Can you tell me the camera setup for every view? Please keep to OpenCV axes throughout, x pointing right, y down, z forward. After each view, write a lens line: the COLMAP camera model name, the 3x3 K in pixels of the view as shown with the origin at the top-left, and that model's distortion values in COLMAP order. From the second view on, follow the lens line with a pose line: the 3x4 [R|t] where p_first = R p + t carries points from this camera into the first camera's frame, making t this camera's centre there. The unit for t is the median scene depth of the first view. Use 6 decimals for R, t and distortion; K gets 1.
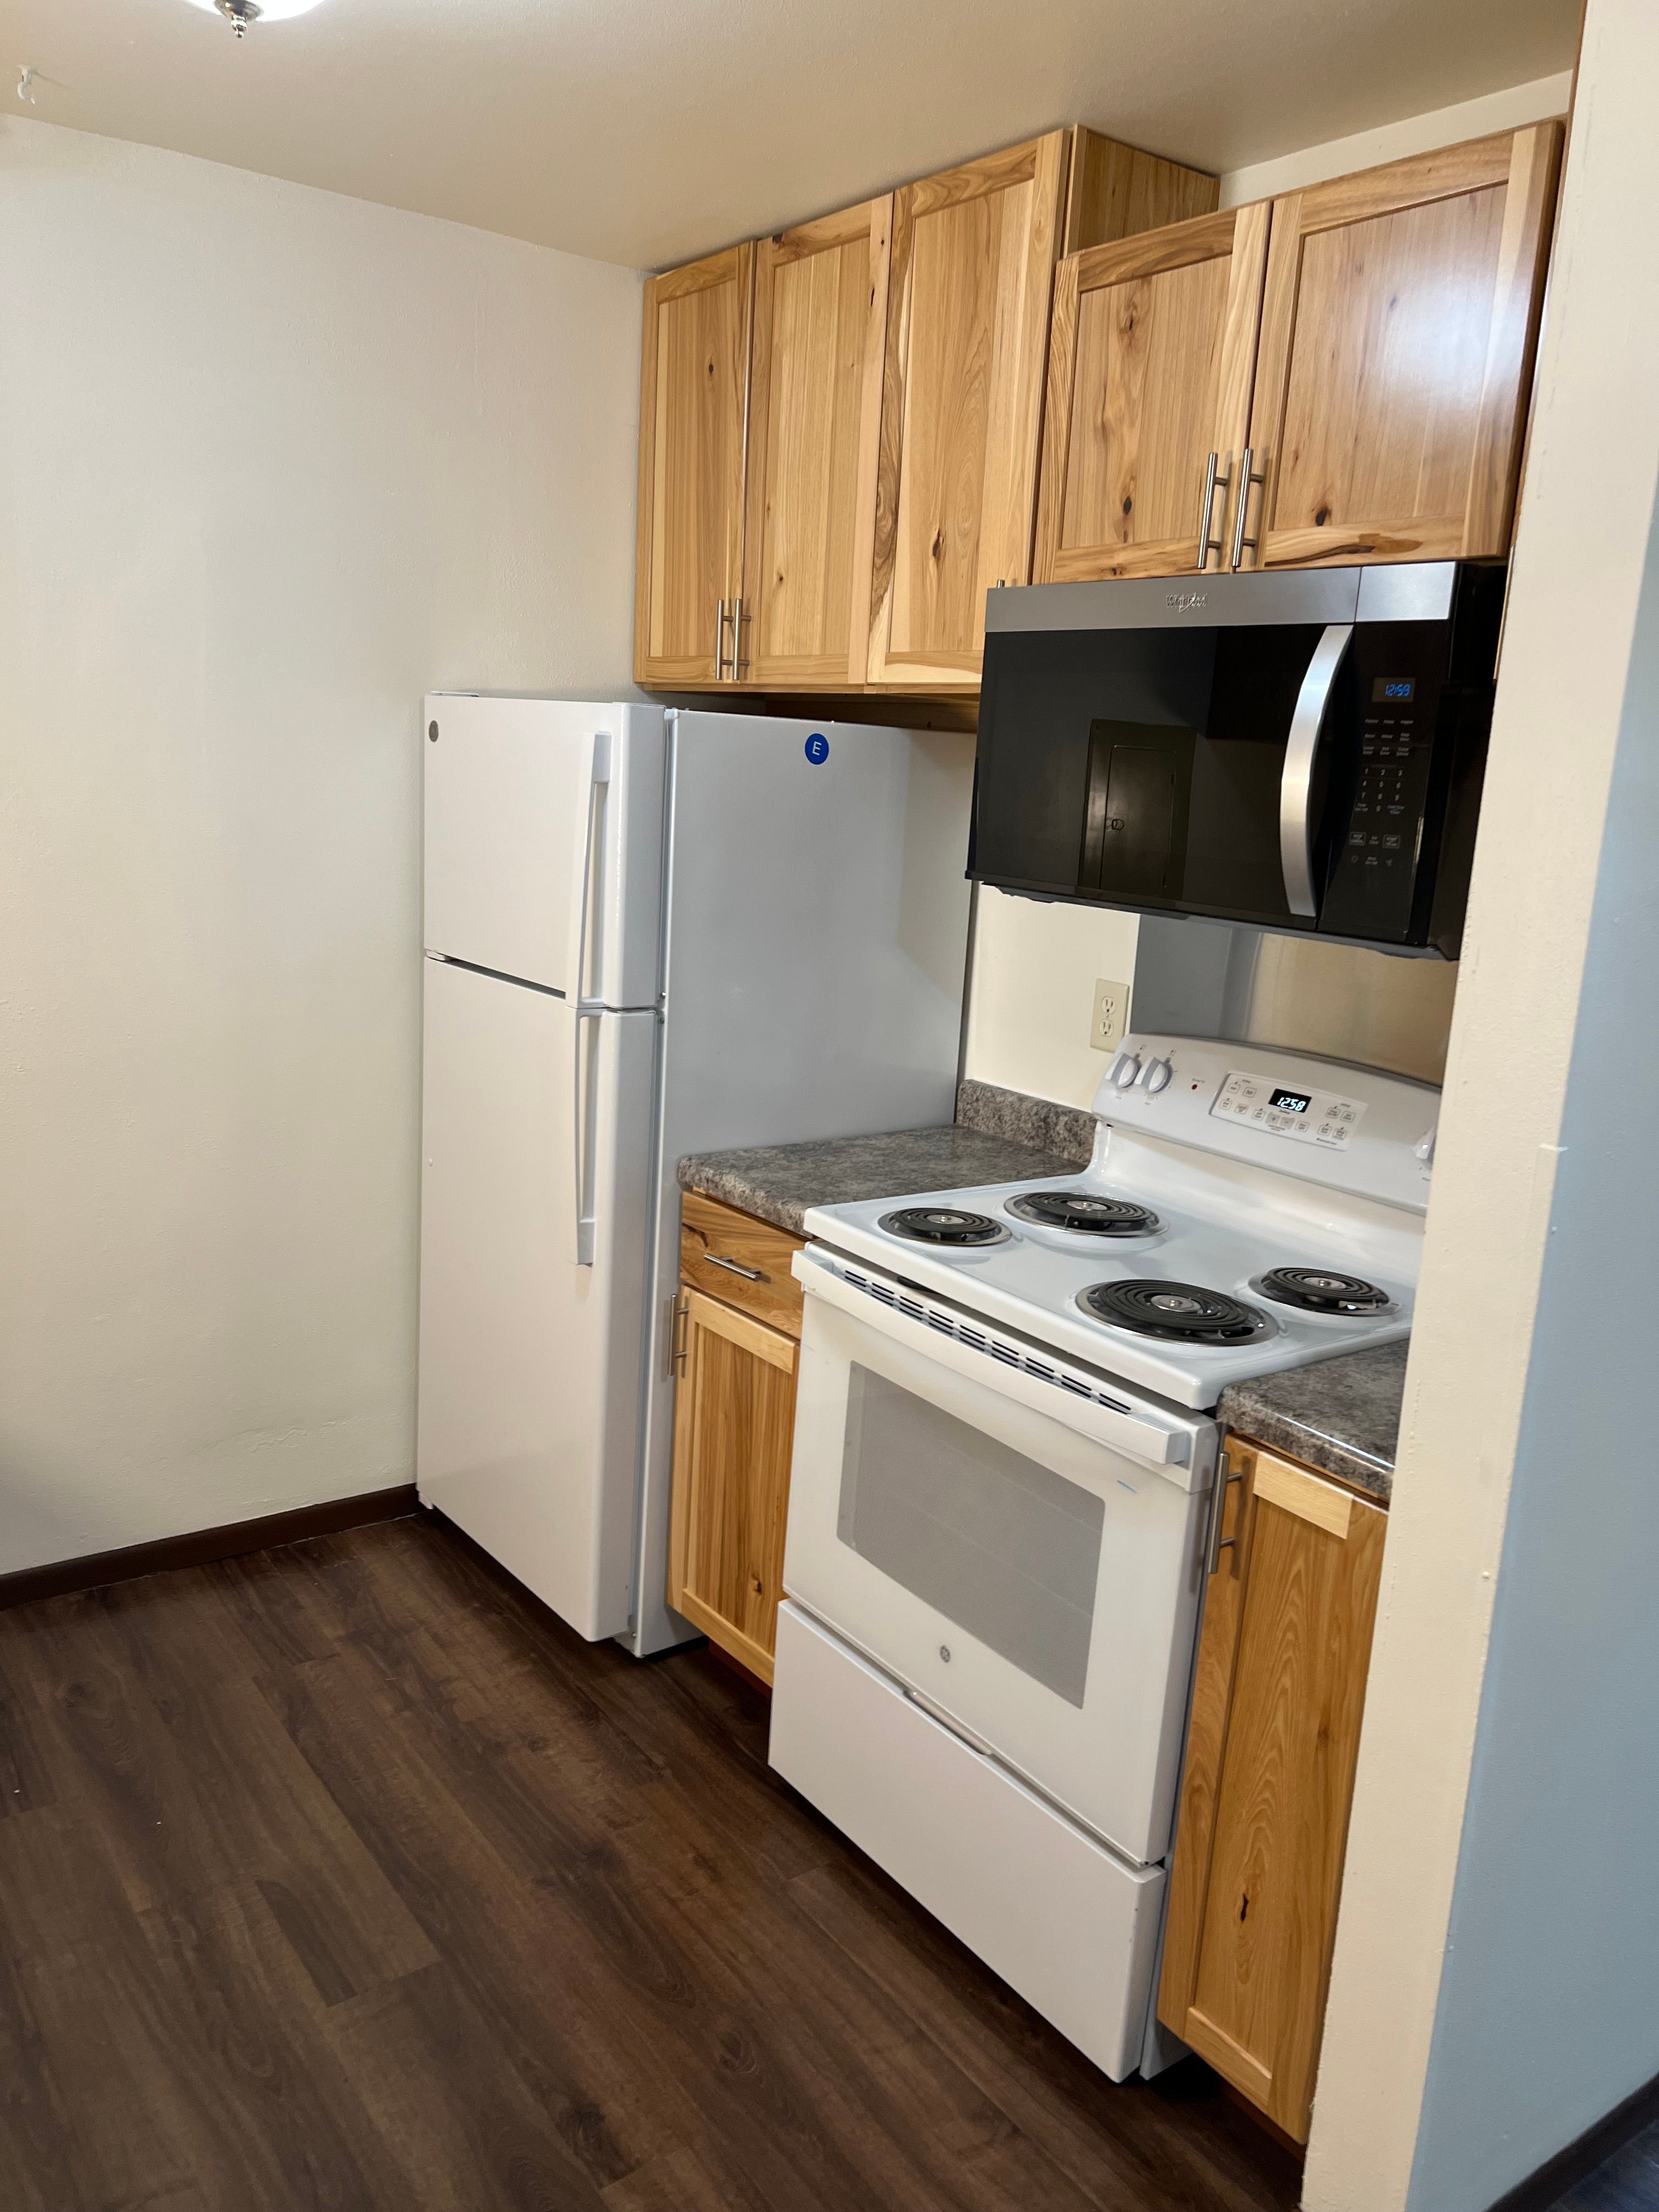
lens RADIAL K [[1641.2, 0, 829.4], [0, 1641.2, 1062.8], [0, 0, 1]] dist [0.031814, -0.010085]
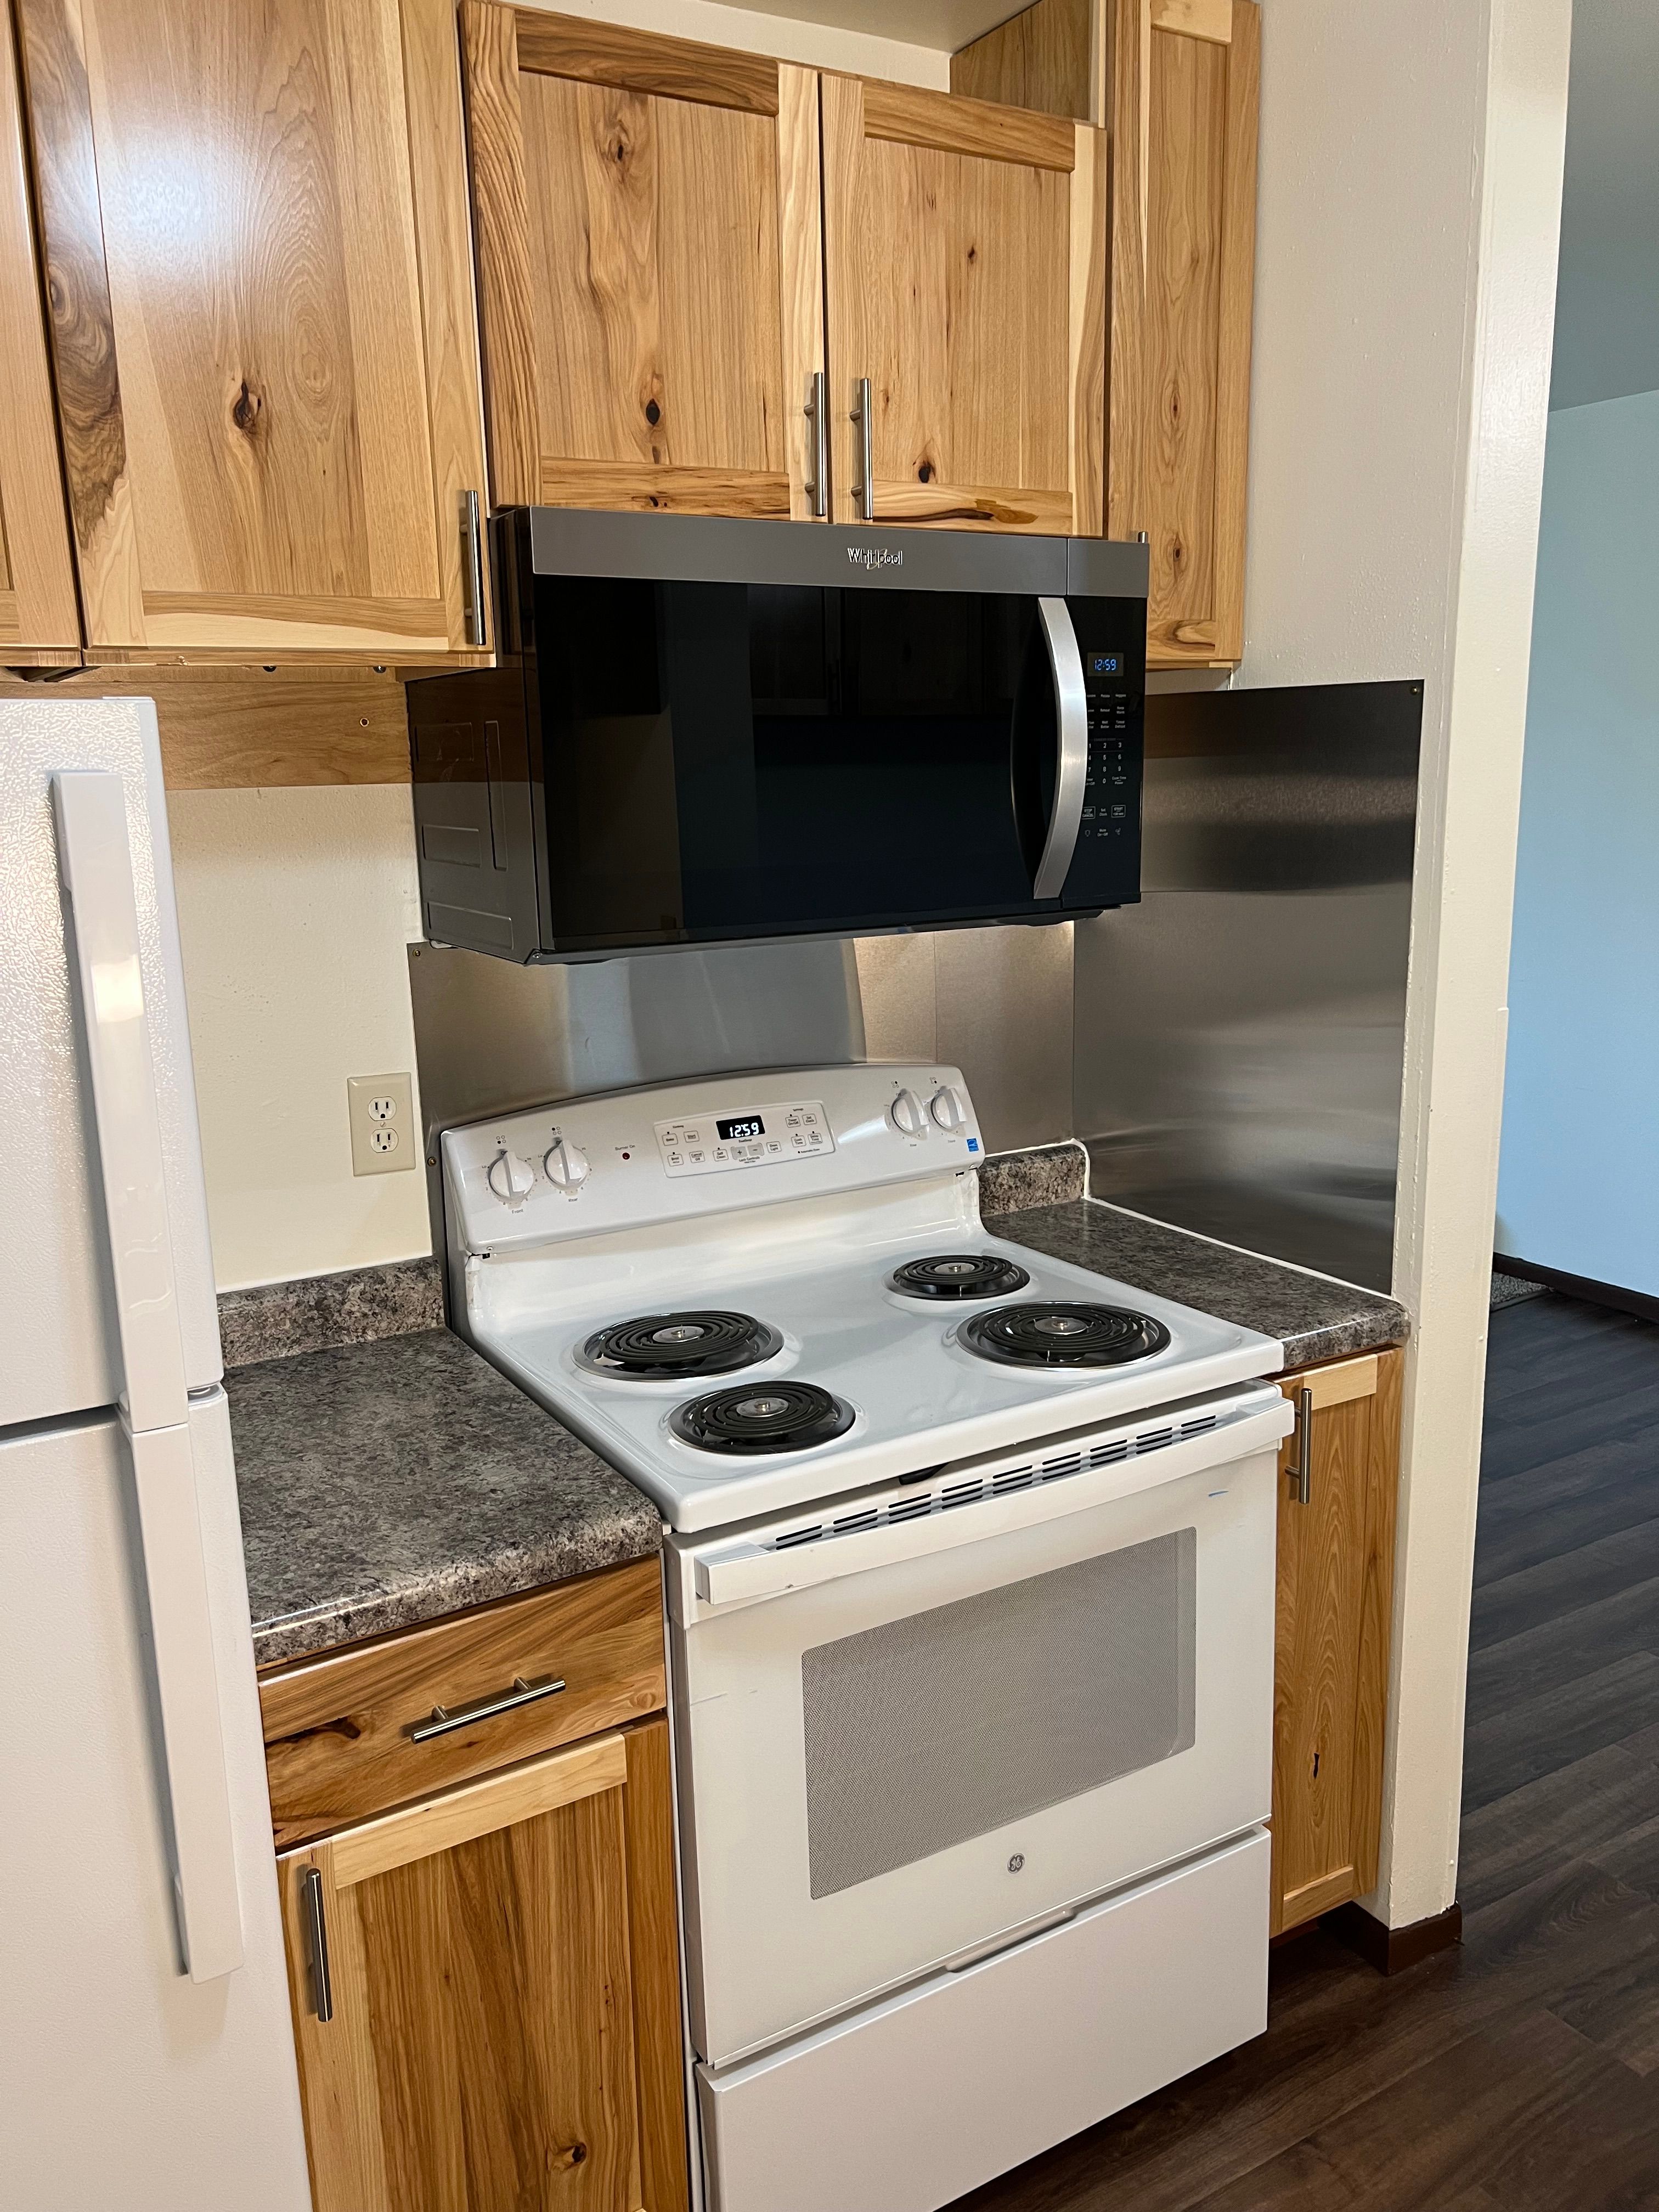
lens RADIAL K [[1671.5, 0, 807.7], [0, 1671.5, 1101.4], [0, 0, 1]] dist [0.043276, -0.035040]
pose [[0.107239, -0.261255, 0.959294, -0.634101], [0.214819, 0.948156, 0.234207, -0.212351], [-0.970748, 0.180959, 0.157802, 0.893386]]
